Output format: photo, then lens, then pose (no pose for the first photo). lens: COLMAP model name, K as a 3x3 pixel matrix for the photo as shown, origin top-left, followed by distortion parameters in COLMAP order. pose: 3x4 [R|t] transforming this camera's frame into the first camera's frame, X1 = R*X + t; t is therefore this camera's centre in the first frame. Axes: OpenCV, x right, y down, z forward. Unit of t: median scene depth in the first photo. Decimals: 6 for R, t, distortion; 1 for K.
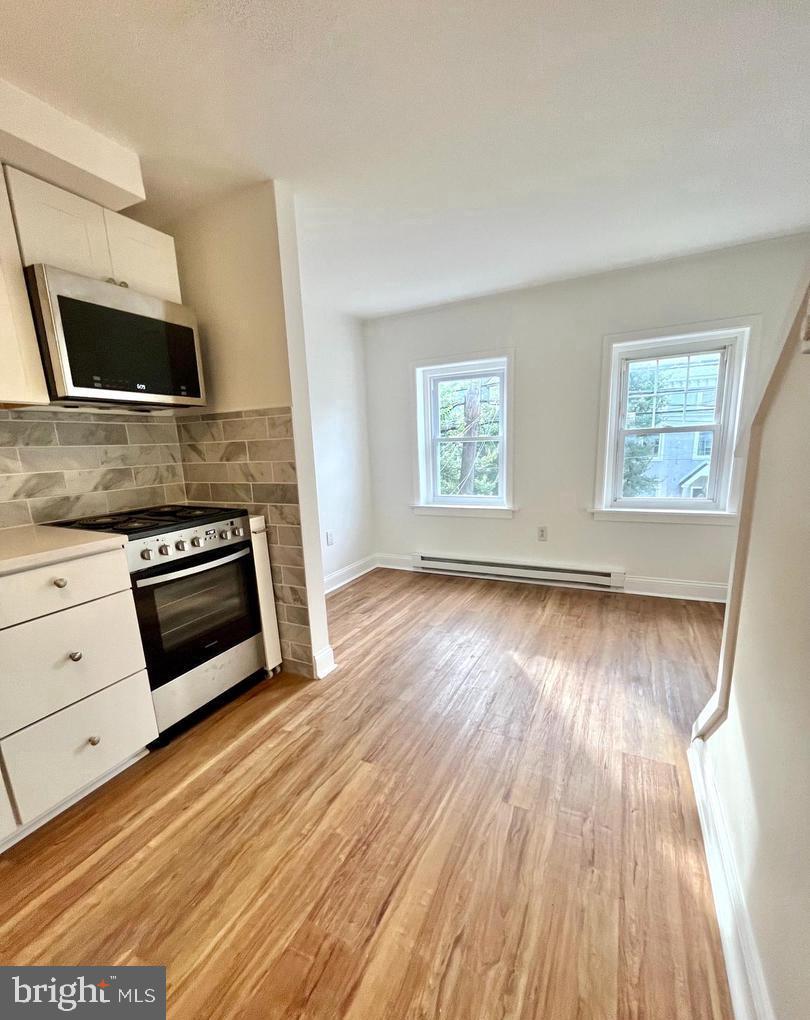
lens RADIAL K [[436.3, 0, 406.9], [0, 436.3, 540.5], [0, 0, 1]] dist [-0.001284, -0.000674]
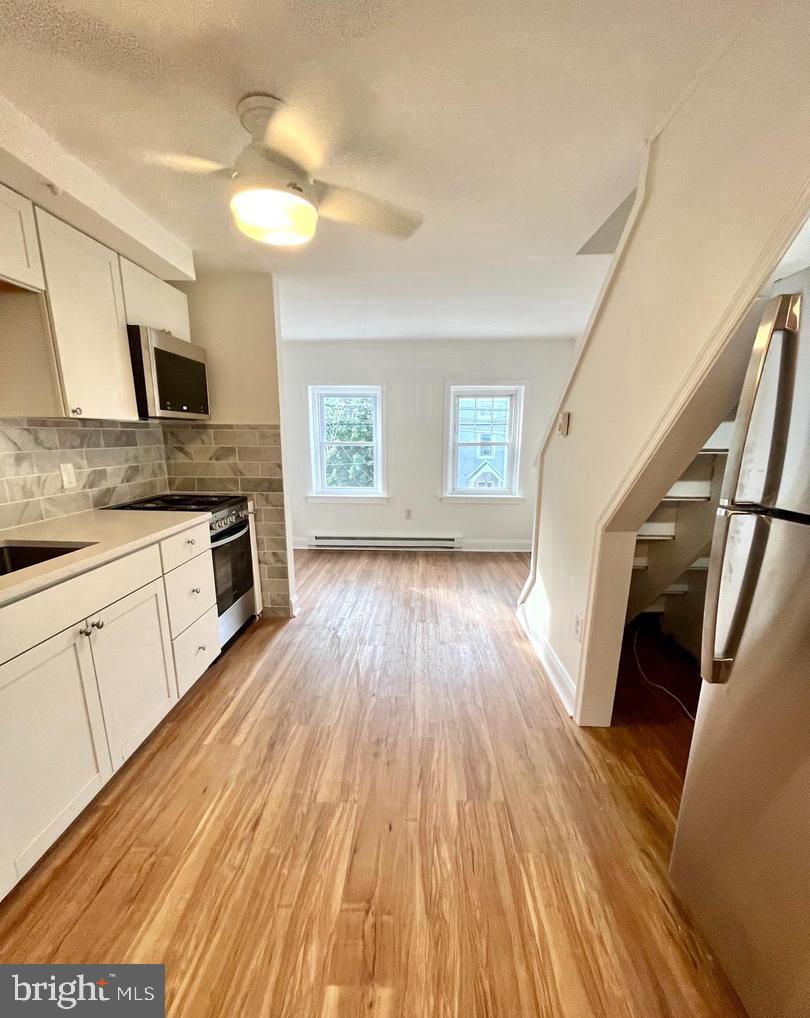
lens RADIAL K [[435.4, 0, 405.1], [0, 435.4, 540.7], [0, 0, 1]] dist [-0.001284, -0.000674]
pose [[0.911165, -0.056364, 0.408168, -0.469868], [0.050917, 0.998409, 0.024208, 0.060372], [-0.408883, -0.001274, 0.912586, -0.465286]]
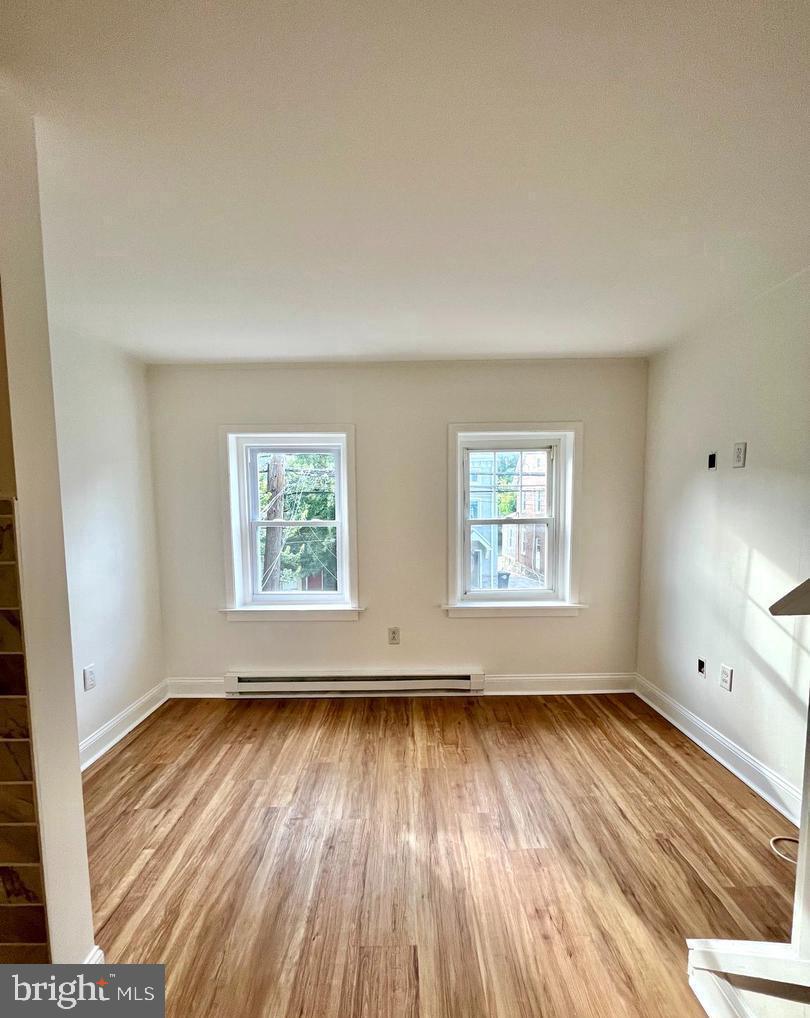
lens RADIAL K [[435.4, 0, 407.2], [0, 435.4, 540.7], [0, 0, 1]] dist [-0.001284, -0.000674]
pose [[0.890793, -0.009640, 0.454307, -0.088351], [0.072837, 0.989877, -0.121812, -0.160753], [-0.448534, 0.141600, 0.882478, 0.357520]]
